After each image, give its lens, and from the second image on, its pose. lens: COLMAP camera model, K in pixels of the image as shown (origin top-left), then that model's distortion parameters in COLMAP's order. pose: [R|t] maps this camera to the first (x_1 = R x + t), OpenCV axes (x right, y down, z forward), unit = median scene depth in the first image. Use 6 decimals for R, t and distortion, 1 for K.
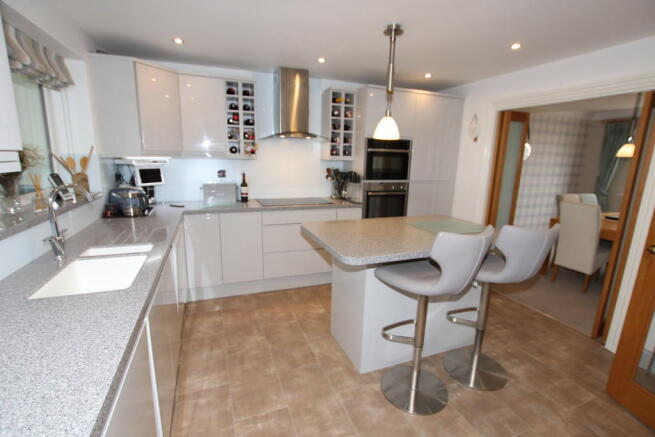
lens RADIAL K [[306.0, 0, 327.5], [0, 306.0, 218.5], [0, 0, 1]] dist [-0.036933, 0.008068]
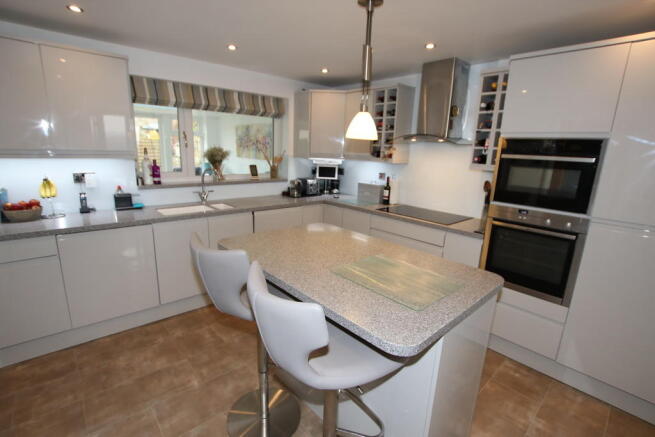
lens RADIAL K [[306.0, 0, 327.5], [0, 306.0, 218.5], [0, 0, 1]] dist [-0.036933, 0.008068]
pose [[0.366446, 0.197869, -0.909156, 0.620063], [-0.214899, 0.968705, 0.124212, -0.095541], [0.905282, 0.149860, 0.397500, 0.423920]]
